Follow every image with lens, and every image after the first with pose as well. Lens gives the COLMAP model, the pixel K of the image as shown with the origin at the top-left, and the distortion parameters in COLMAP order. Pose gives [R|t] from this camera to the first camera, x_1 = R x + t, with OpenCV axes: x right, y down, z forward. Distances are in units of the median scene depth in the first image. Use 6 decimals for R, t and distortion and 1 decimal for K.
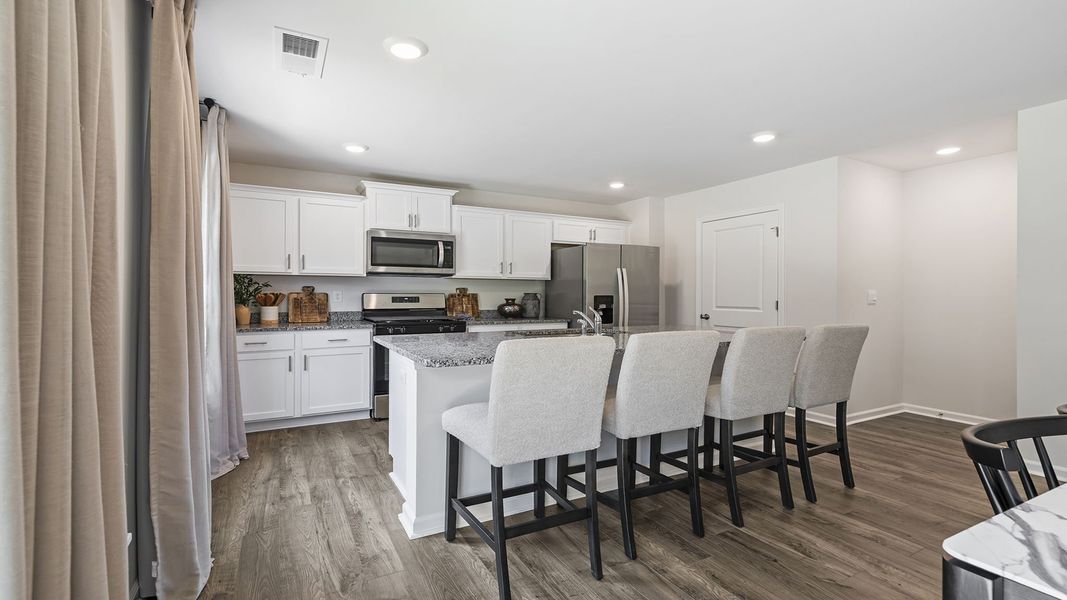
lens RADIAL K [[479.0, 0, 530.9], [0, 479.0, 295.8], [0, 0, 1]] dist [0.001991, 0.000102]
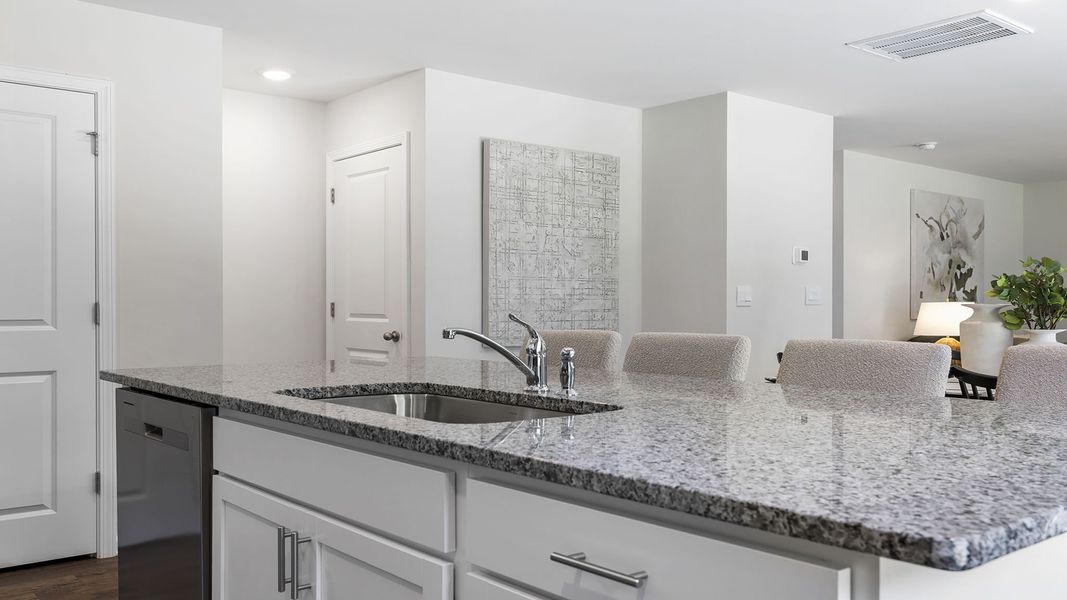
lens RADIAL K [[915.8, 0, 533.5], [0, 915.8, 300.0], [0, 0, 1]] dist [-0.003341, -0.002664]
pose [[-0.209121, 0.001224, 0.977889, -0.363341], [0.001481, 0.999998, -0.000935, 0.008508], [-0.977889, 0.001253, -0.209123, 0.761365]]
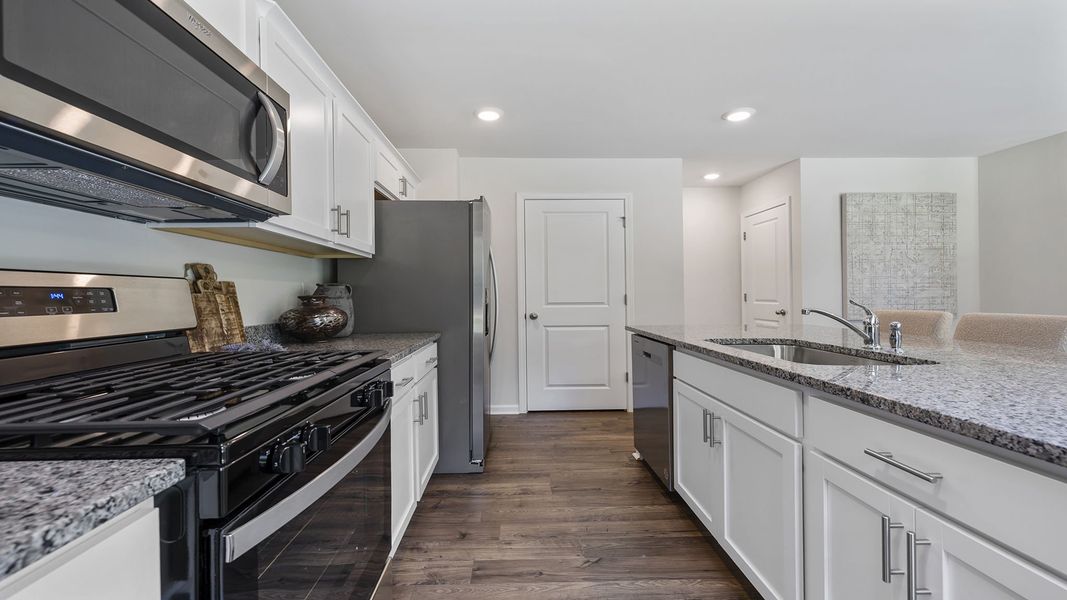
lens RADIAL K [[457.3, 0, 529.0], [0, 457.3, 294.2], [0, 0, 1]] dist [0.001216, -0.000286]
pose [[0.445415, -0.002998, 0.895319, -0.366015], [0.010130, 0.999947, -0.001691, 0.008197], [-0.895267, 0.009823, 0.445422, 0.744332]]
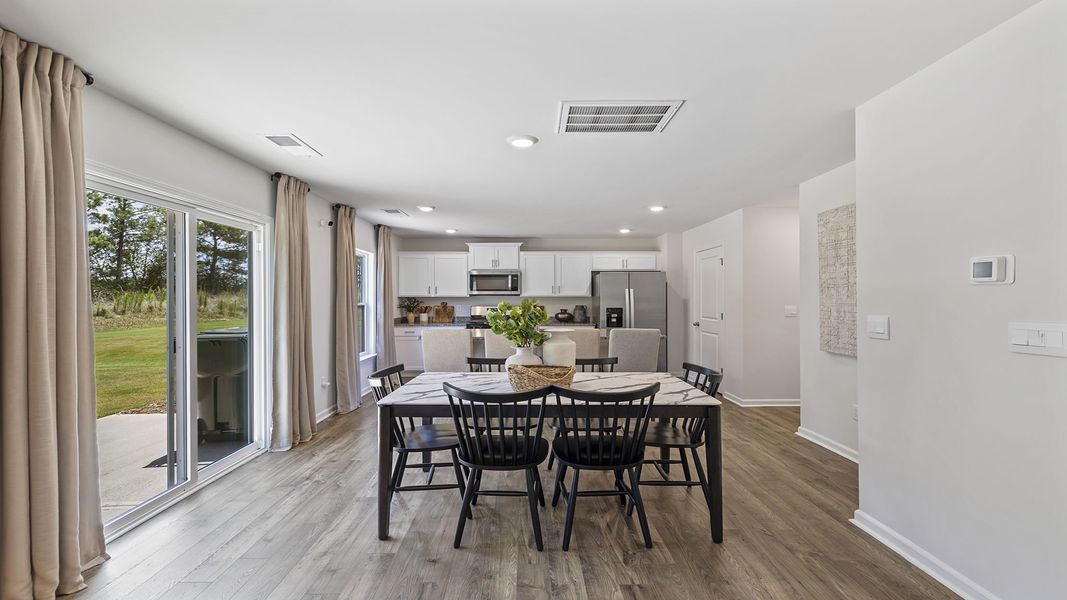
lens RADIAL K [[455.8, 0, 528.3], [0, 455.8, 299.4], [0, 0, 1]] dist [0.000470, -0.000068]
pose [[0.882564, -0.003102, -0.470181, 0.611083], [0.002855, 0.999995, -0.001239, -0.027362], [0.470183, -0.000248, 0.882569, -0.364449]]
